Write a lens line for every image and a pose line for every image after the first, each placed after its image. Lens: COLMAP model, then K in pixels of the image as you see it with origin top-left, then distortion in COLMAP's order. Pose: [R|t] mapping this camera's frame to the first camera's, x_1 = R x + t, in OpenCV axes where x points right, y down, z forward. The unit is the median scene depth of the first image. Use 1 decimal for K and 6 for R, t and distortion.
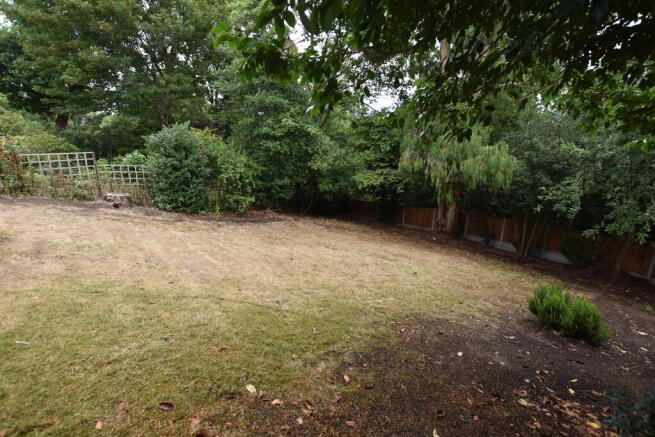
lens RADIAL K [[294.5, 0, 329.6], [0, 294.5, 220.2], [0, 0, 1]] dist [-0.021825, 0.003536]
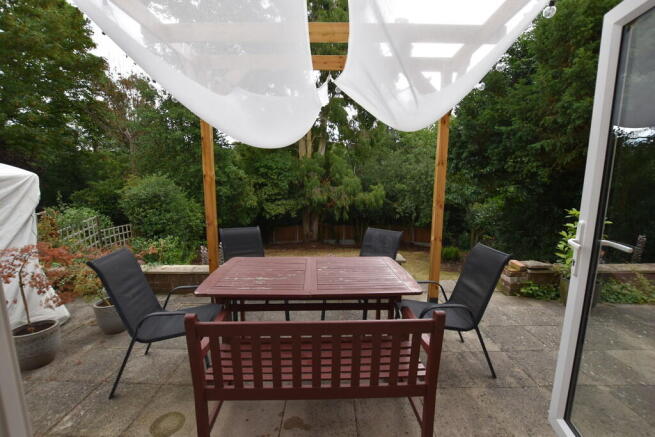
lens RADIAL K [[294.5, 0, 332.1], [0, 294.5, 219.2], [0, 0, 1]] dist [-0.021825, 0.003536]
pose [[0.678486, -0.134957, 0.722111, -0.606922], [0.177441, 0.983982, 0.017177, -0.077254], [-0.712862, 0.116478, 0.691564, -0.037212]]
